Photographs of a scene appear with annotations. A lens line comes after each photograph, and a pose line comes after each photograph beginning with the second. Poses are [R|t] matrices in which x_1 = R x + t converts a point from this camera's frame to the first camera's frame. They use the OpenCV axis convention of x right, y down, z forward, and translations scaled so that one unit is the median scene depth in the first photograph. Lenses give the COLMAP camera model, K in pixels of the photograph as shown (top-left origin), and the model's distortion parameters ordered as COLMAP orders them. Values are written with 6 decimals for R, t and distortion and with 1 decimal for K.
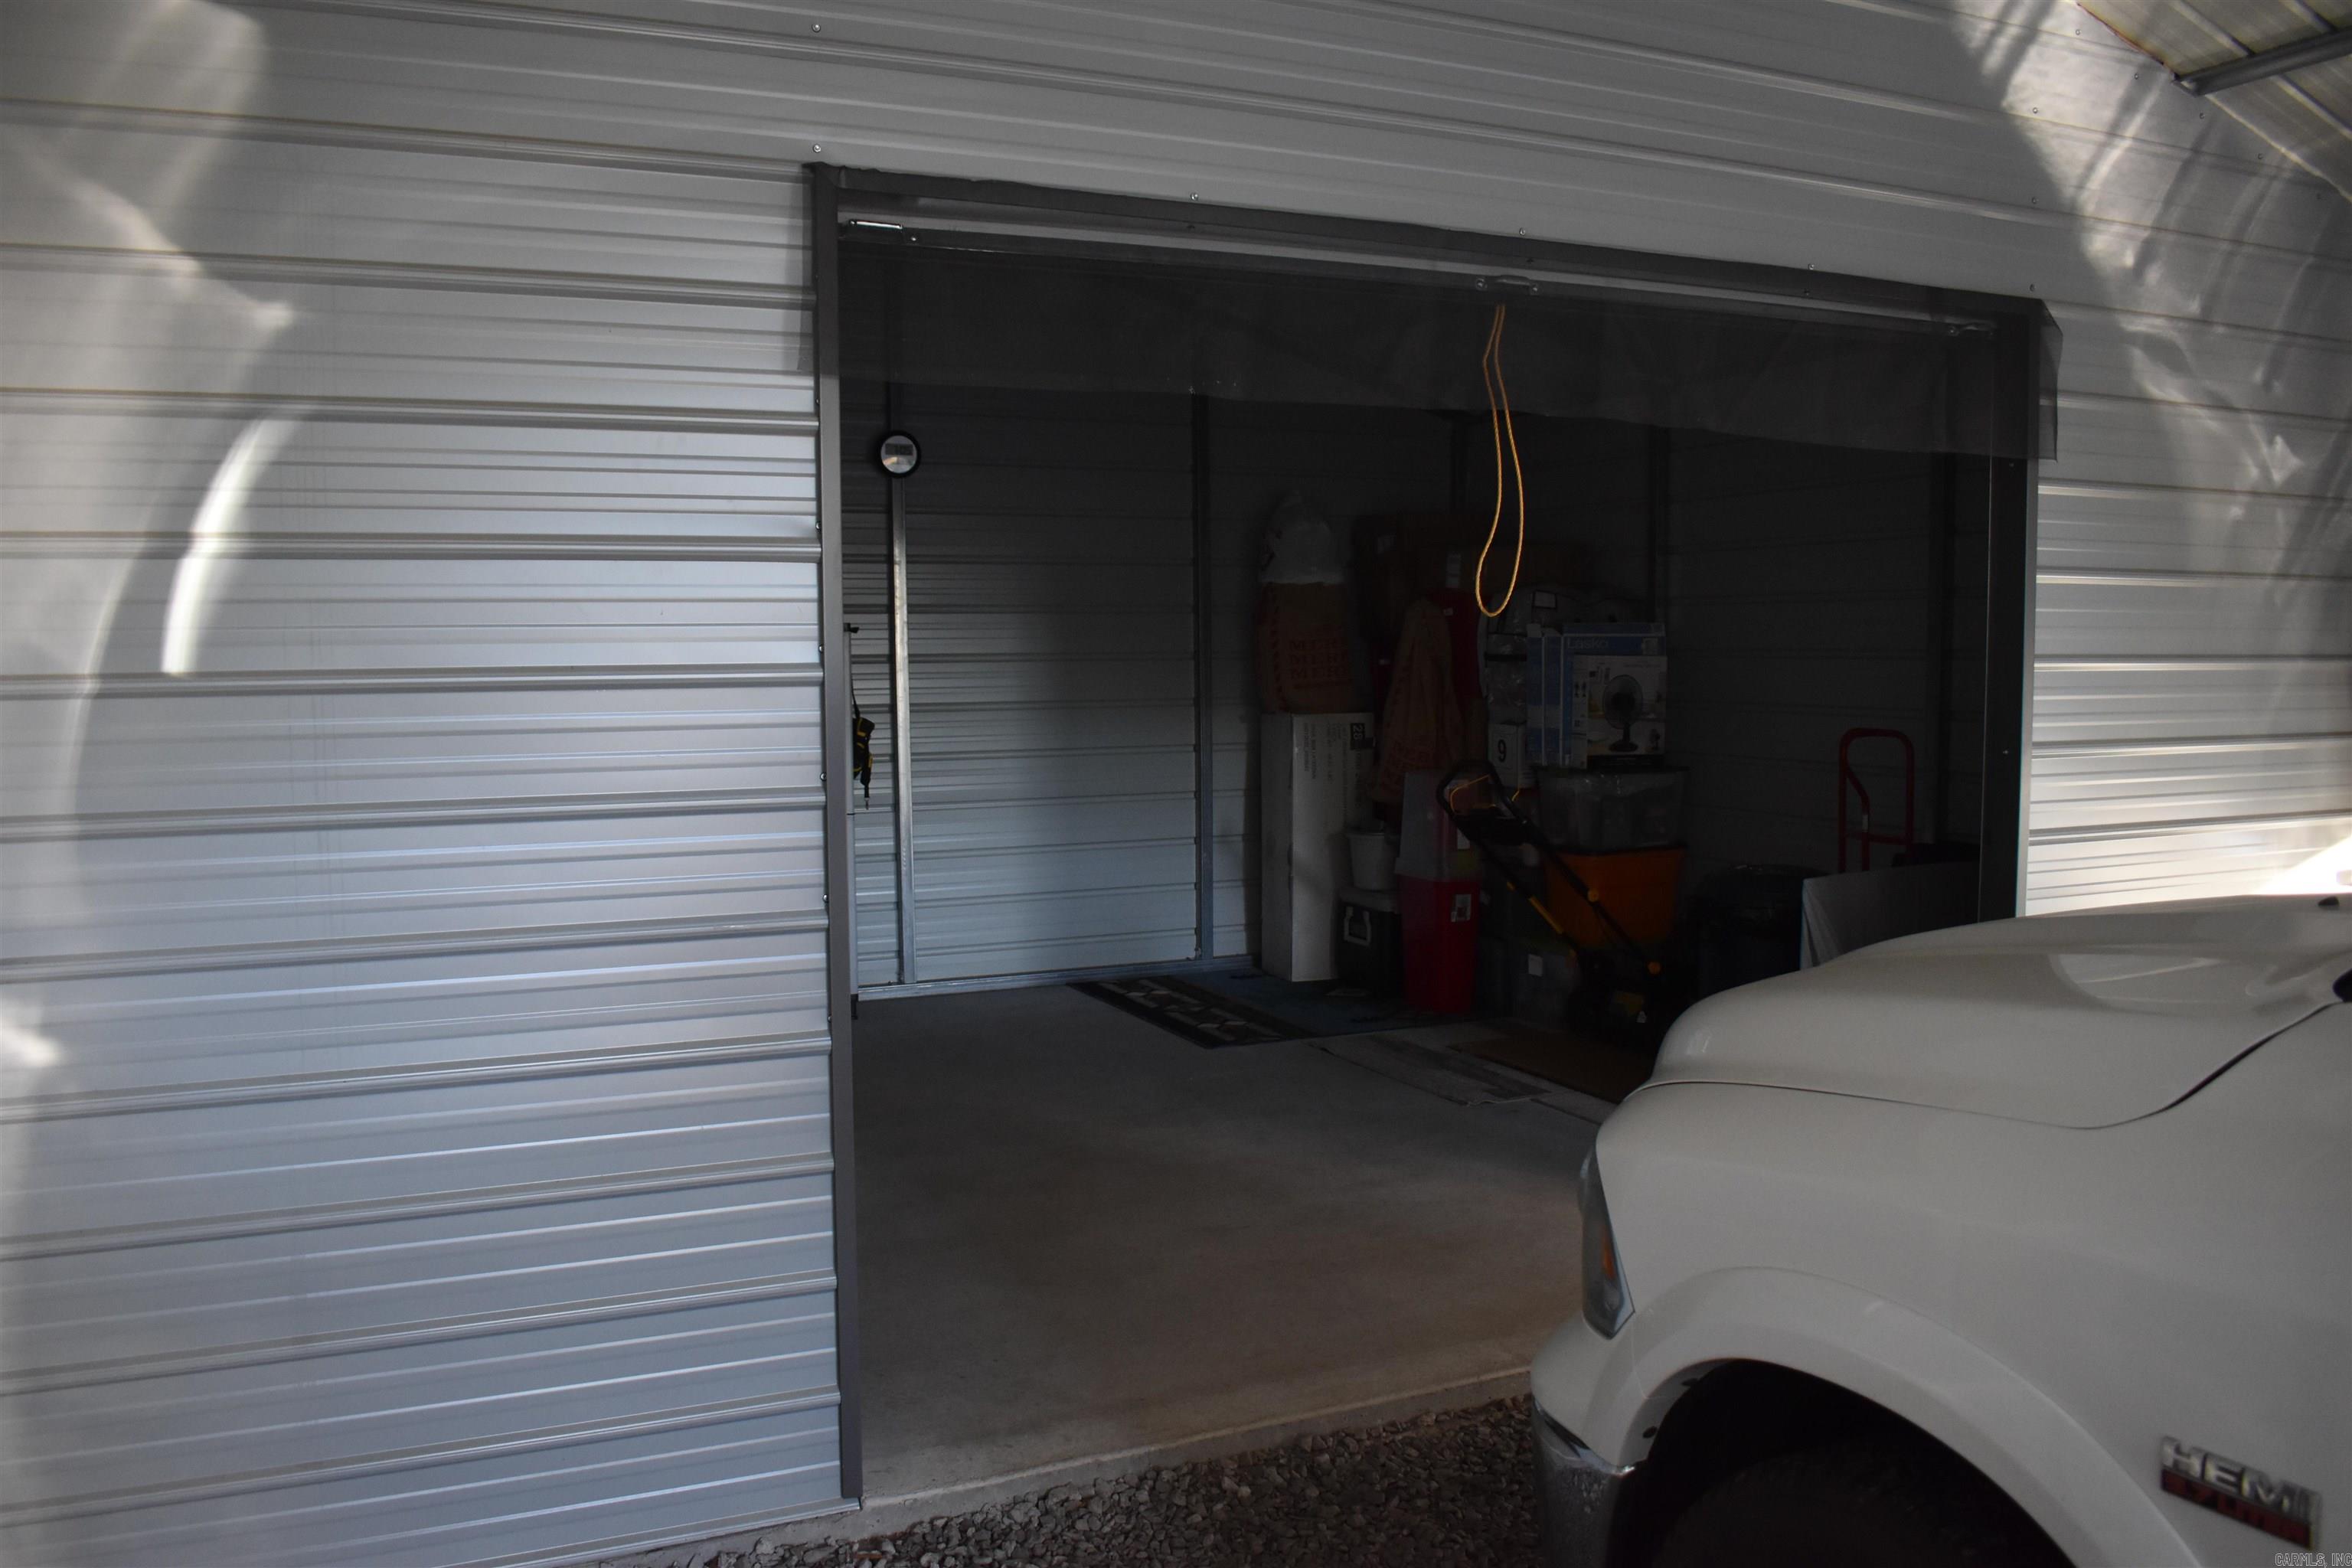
lens RADIAL K [[1834.3, 0, 1167.7], [0, 1834.3, 801.0], [0, 0, 1]] dist [-0.091780, 0.004254]
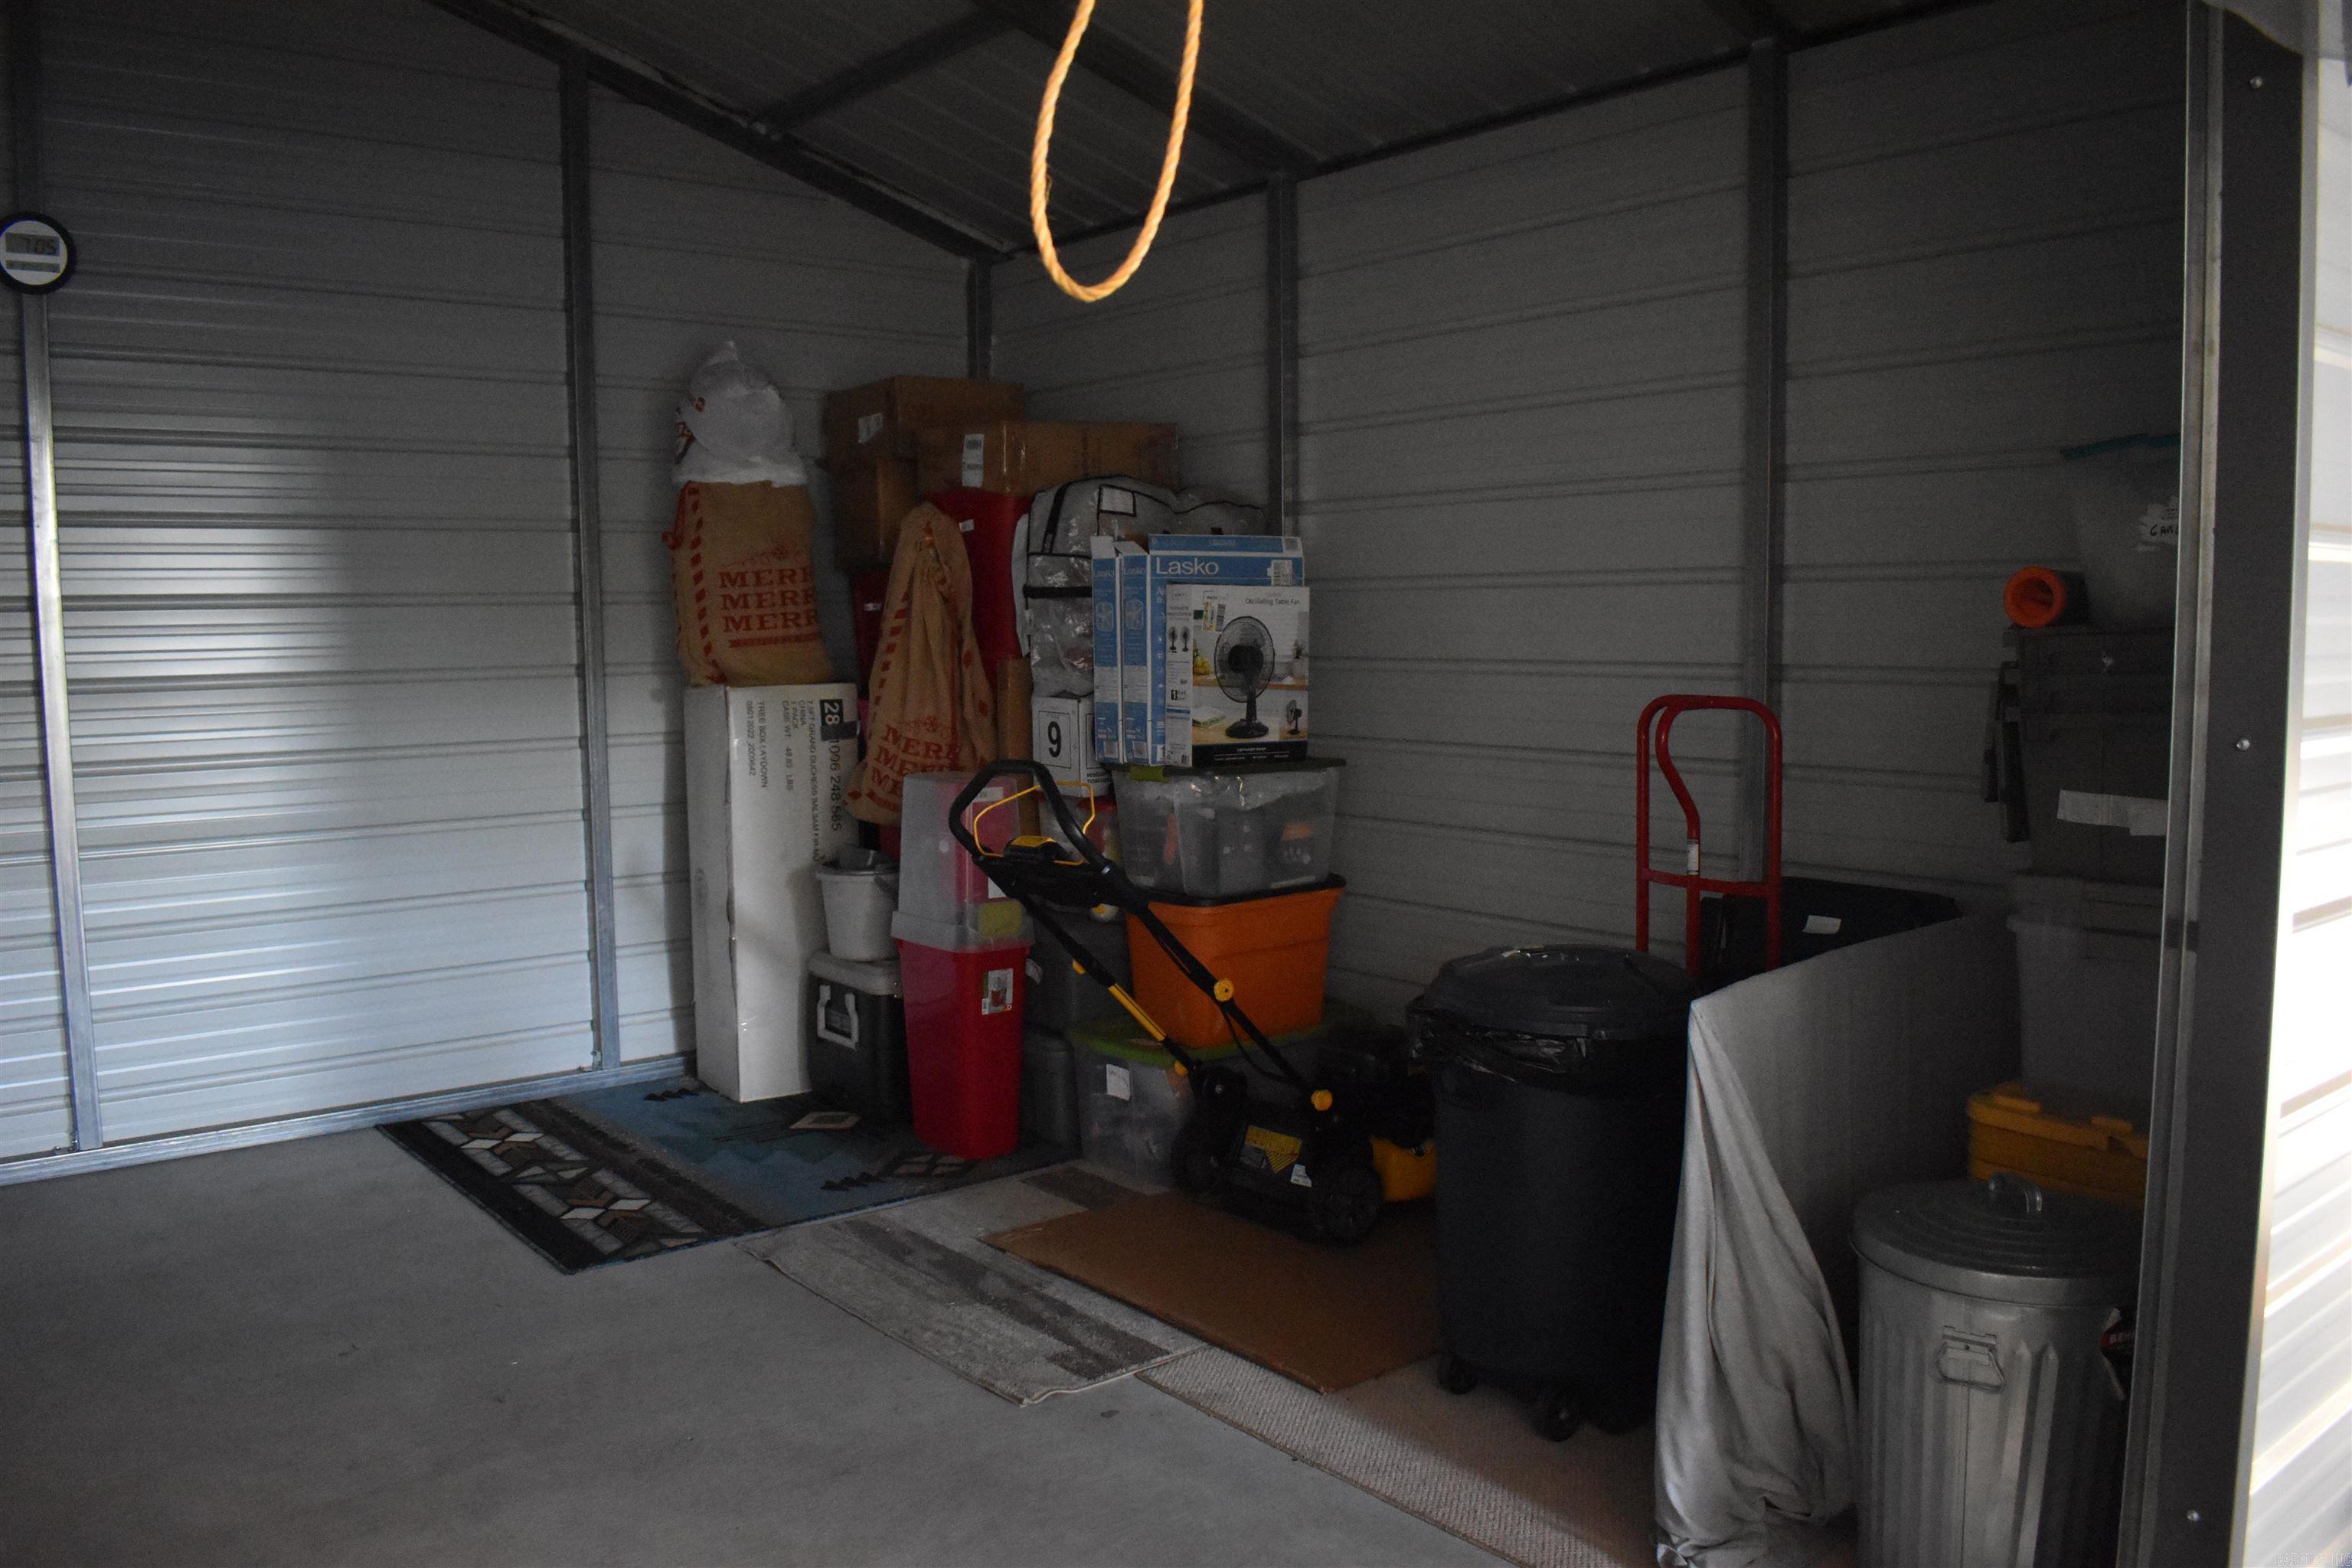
lens RADIAL K [[1834.3, 0, 1167.7], [0, 1834.3, 801.0], [0, 0, 1]] dist [-0.091780, 0.004254]
pose [[0.967581, -0.027036, 0.251109, 0.058937], [0.023692, 0.999586, 0.016331, -0.015169], [-0.251446, -0.009852, 0.967821, 0.365236]]
